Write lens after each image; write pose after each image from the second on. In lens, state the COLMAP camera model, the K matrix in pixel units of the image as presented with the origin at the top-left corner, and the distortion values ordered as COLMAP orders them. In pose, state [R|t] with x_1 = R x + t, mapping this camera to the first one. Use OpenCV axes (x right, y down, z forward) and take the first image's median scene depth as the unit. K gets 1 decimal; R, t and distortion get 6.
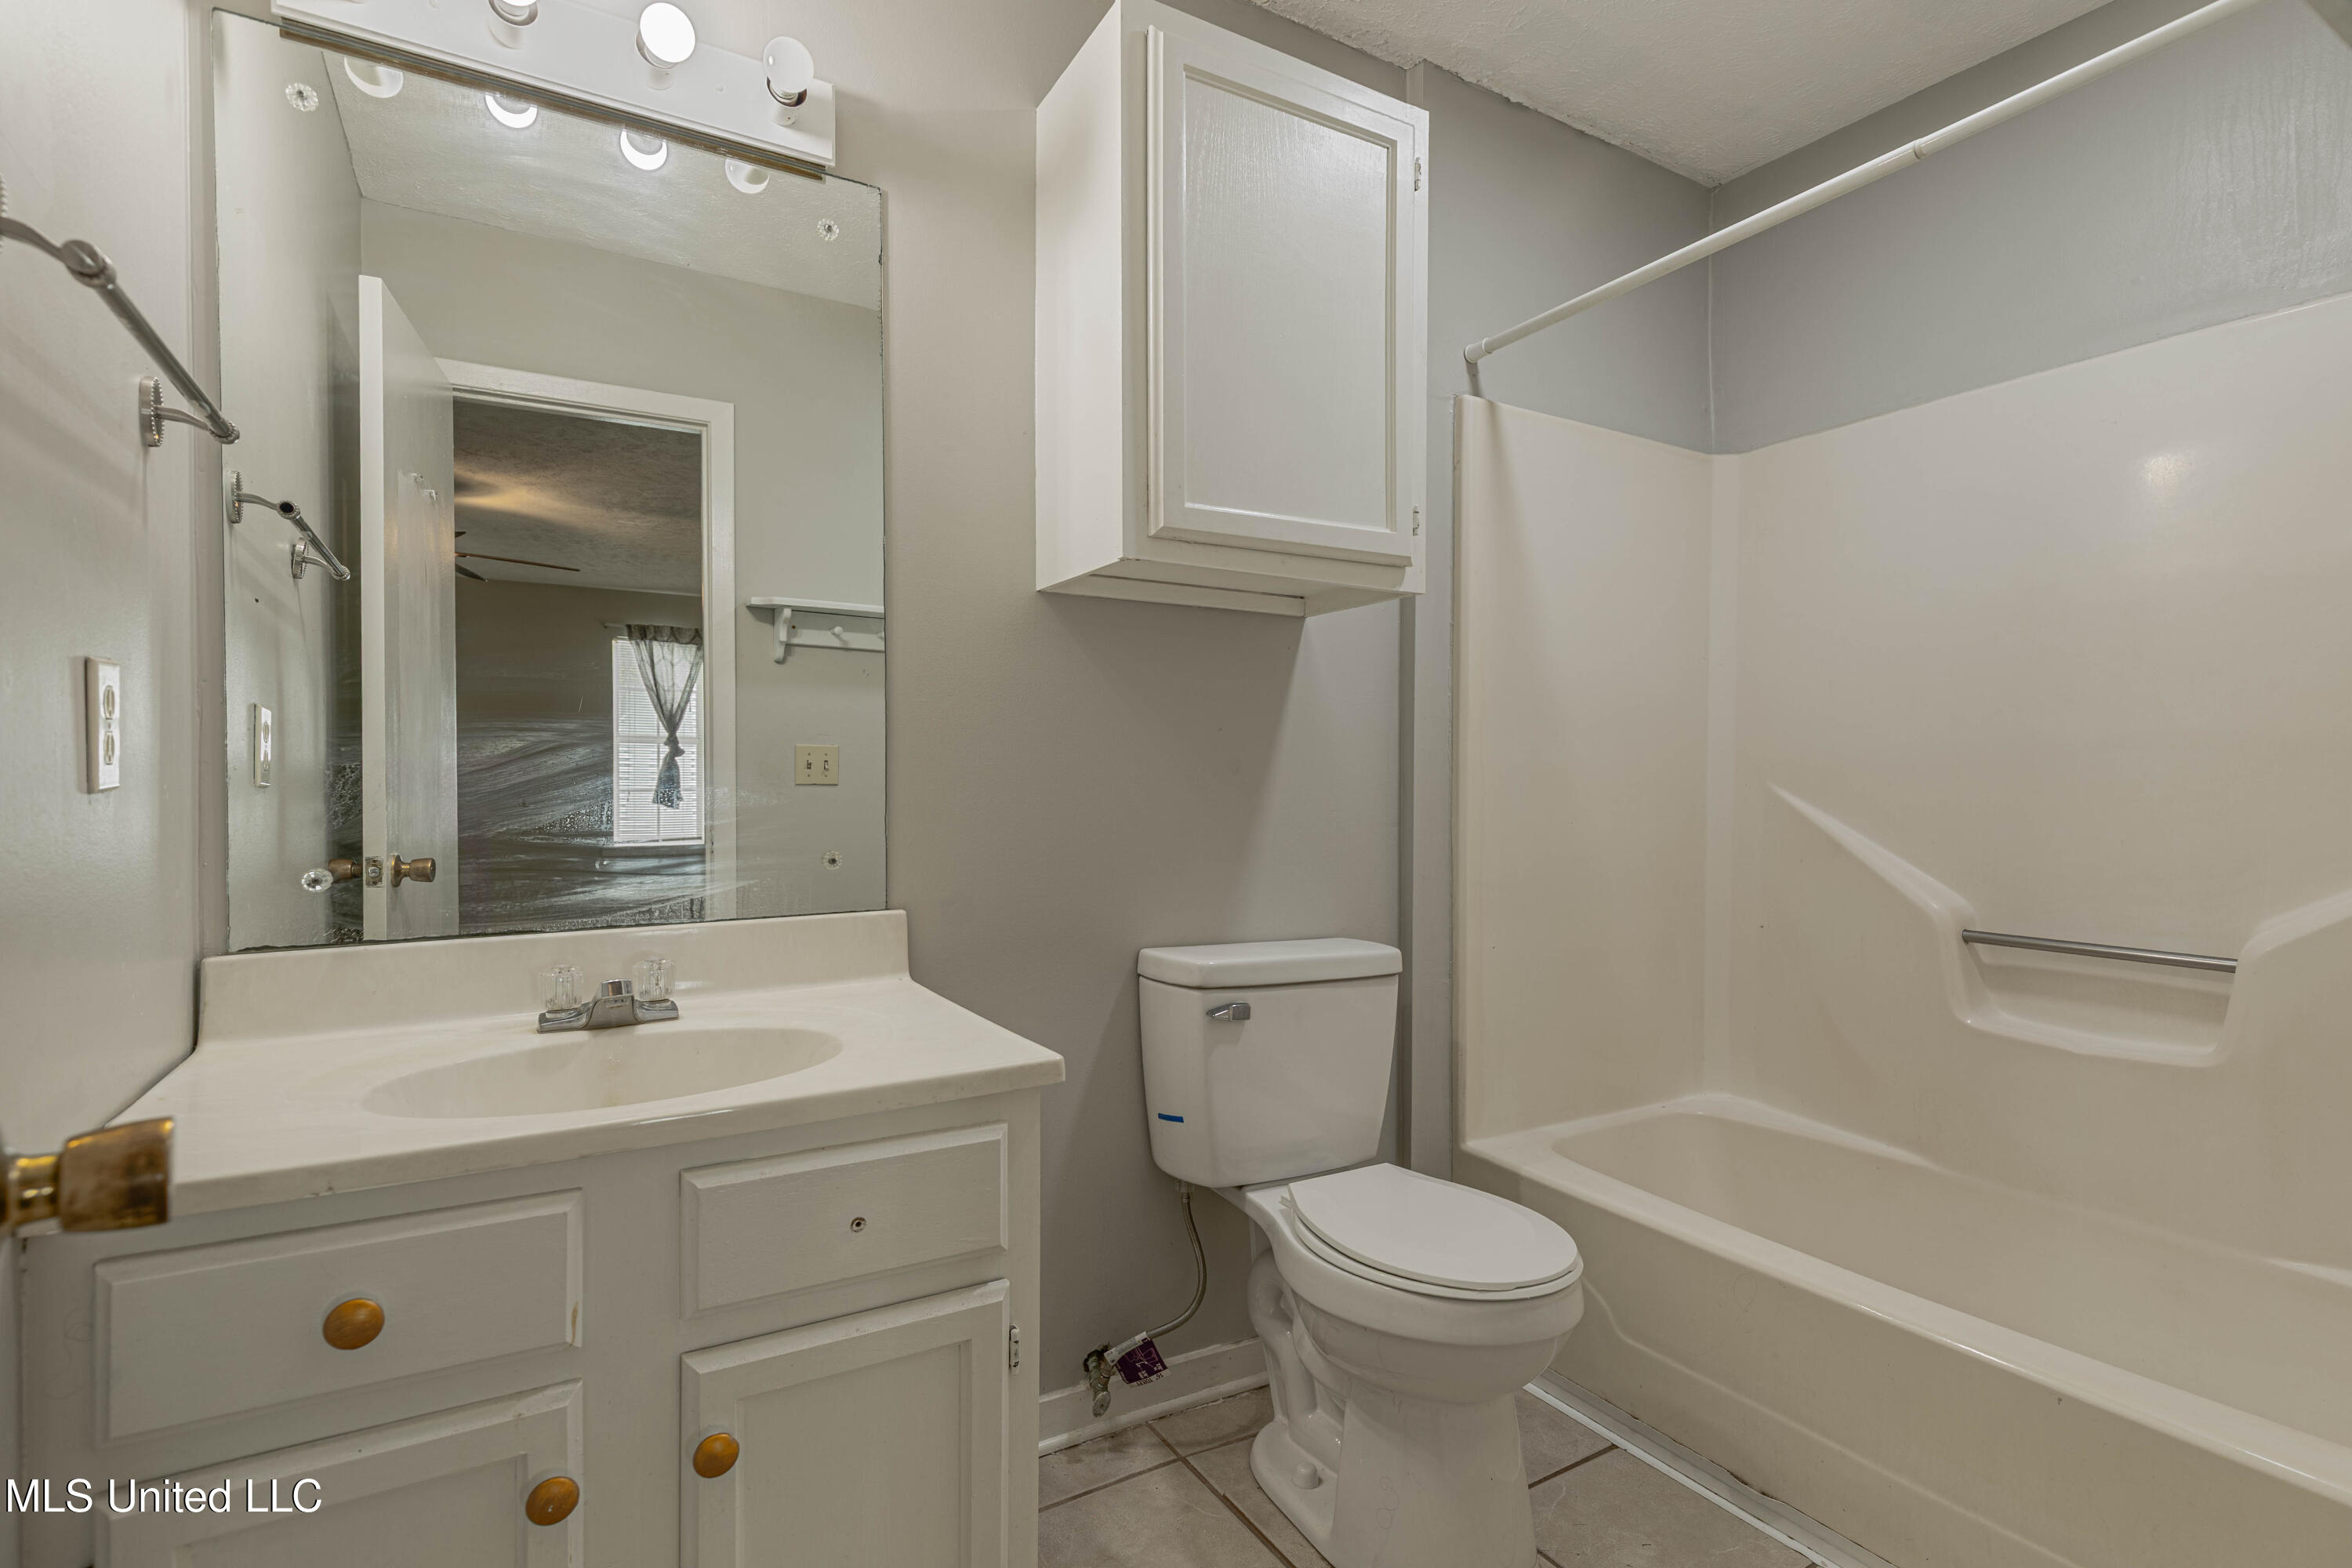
lens RADIAL K [[1079.6, 0, 1146.9], [0, 1079.6, 792.5], [0, 0, 1]] dist [0.004356, -0.000559]
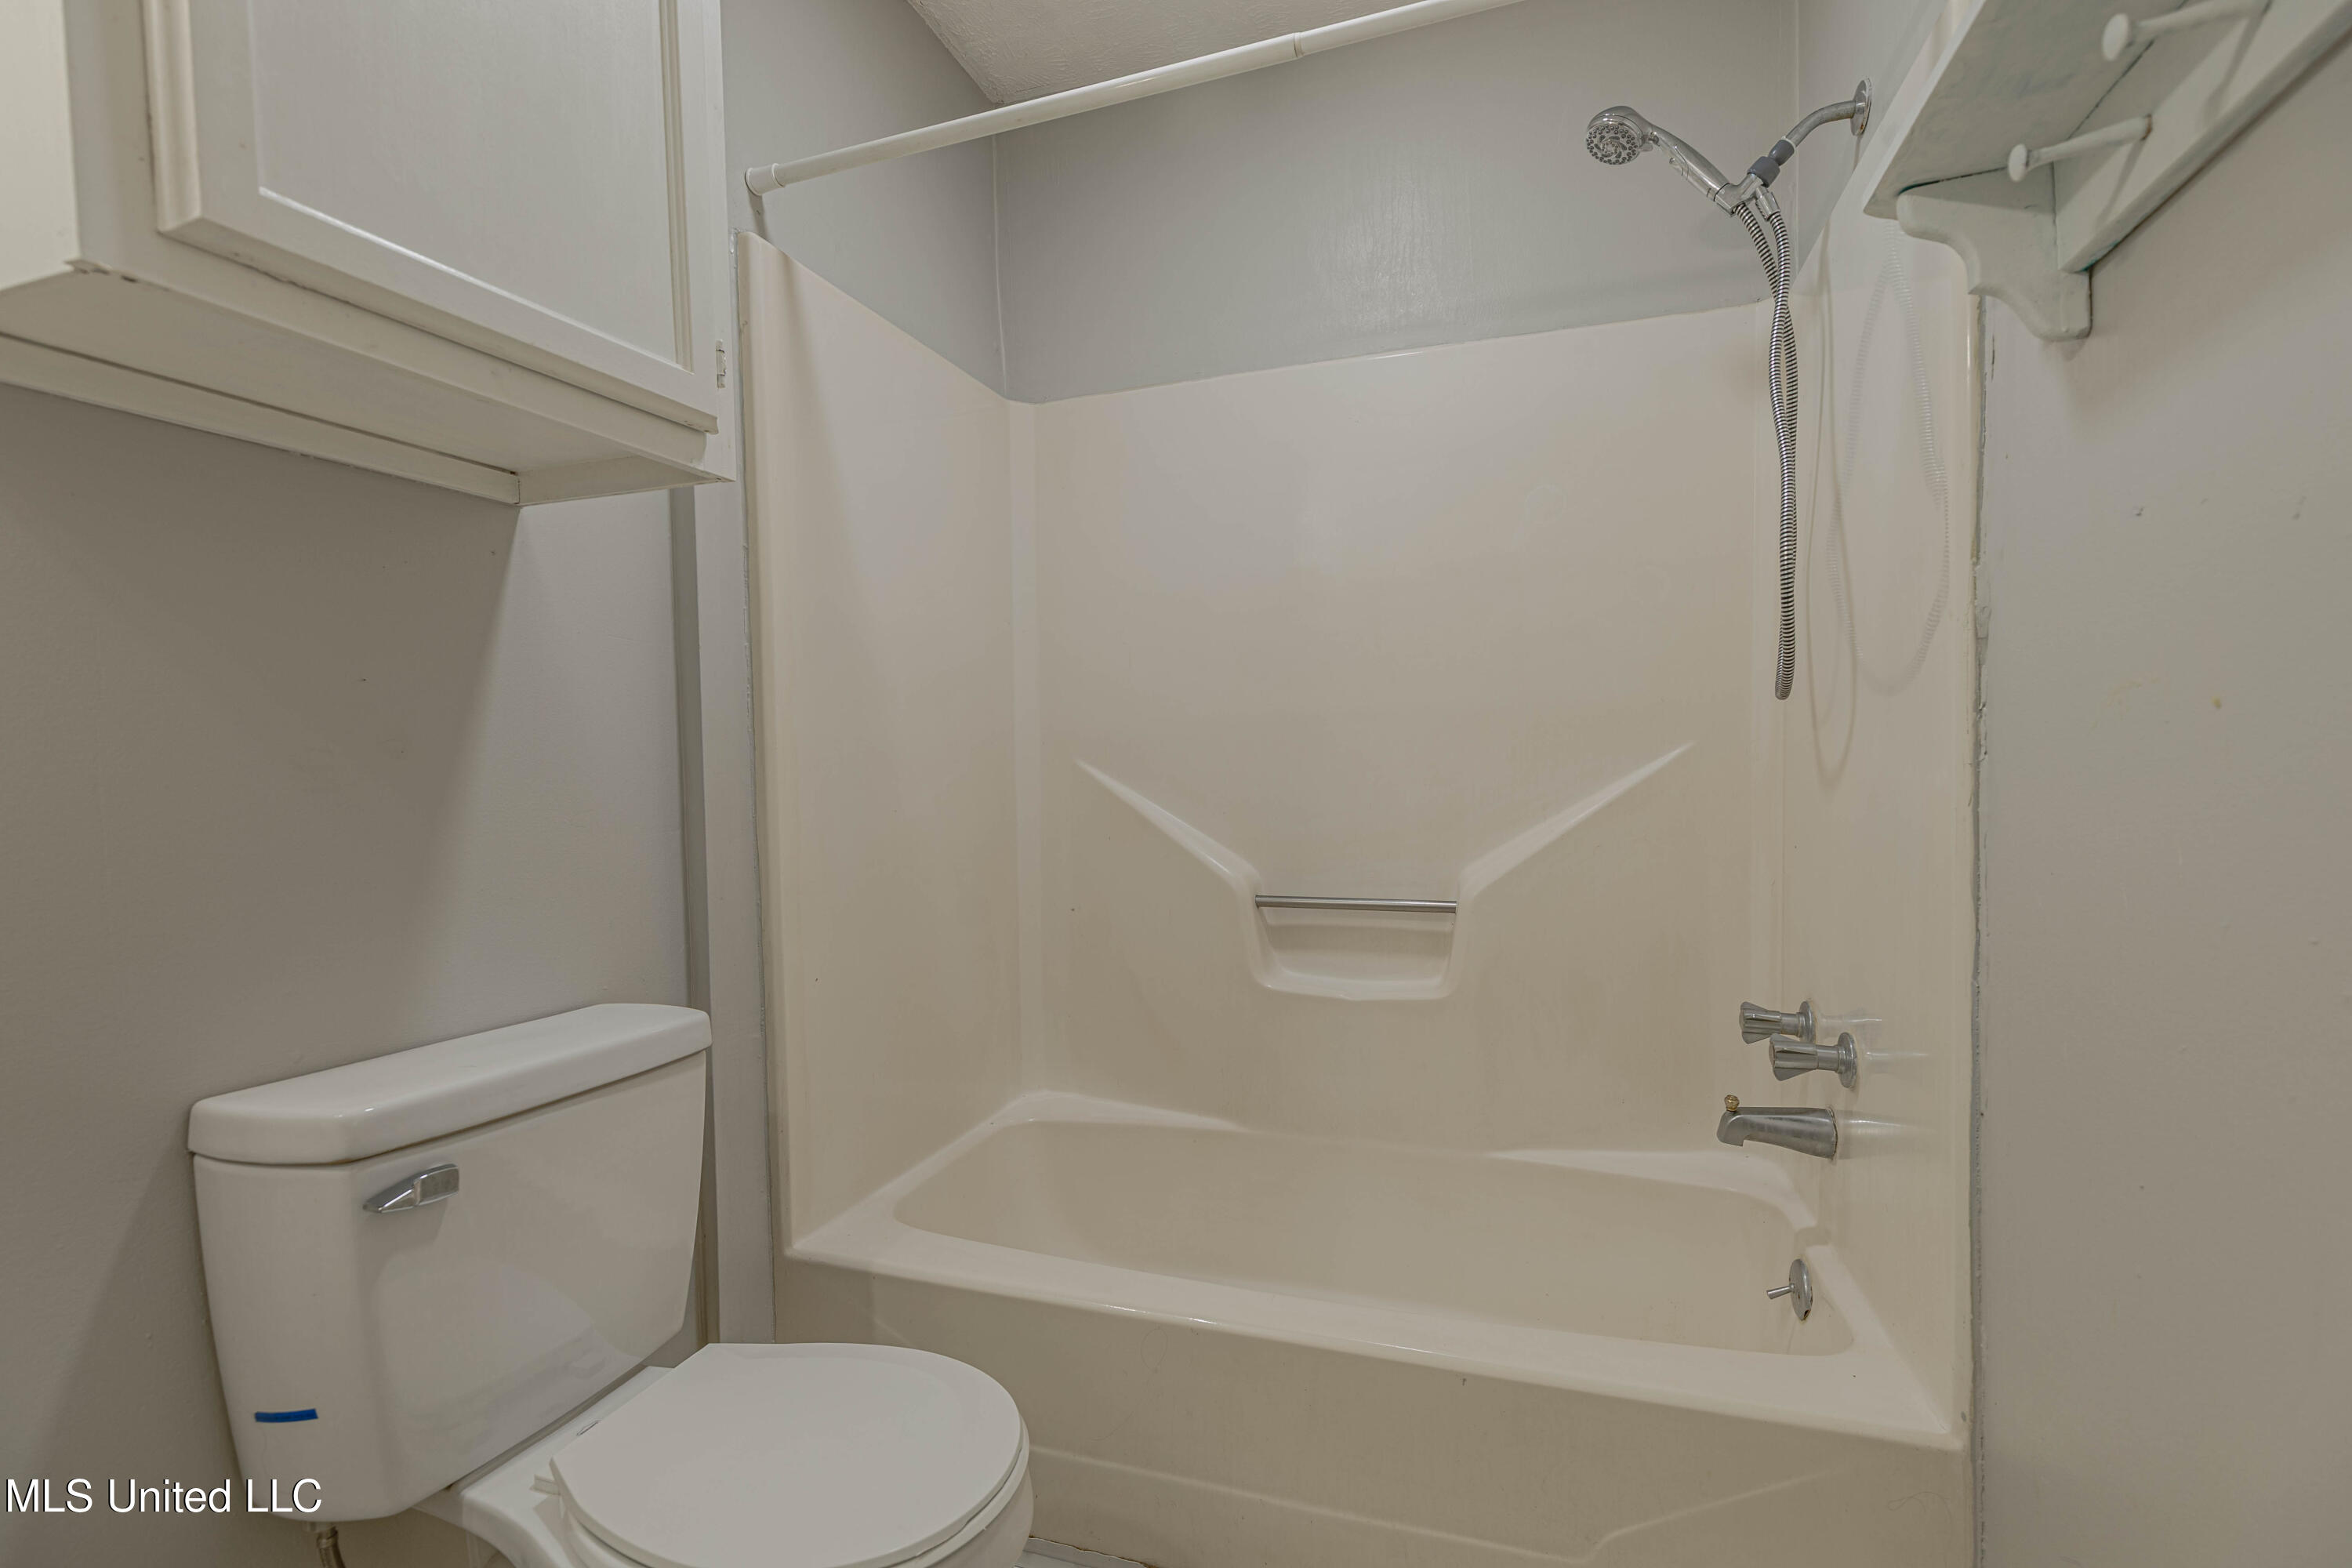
lens RADIAL K [[1079.6, 0, 1146.9], [0, 1079.6, 792.5], [0, 0, 1]] dist [0.004356, -0.000559]
pose [[0.758572, -0.040275, 0.650344, 0.008854], [0.029485, 0.999187, 0.027487, -0.003356], [-0.650922, -0.001676, 0.759143, 0.316724]]
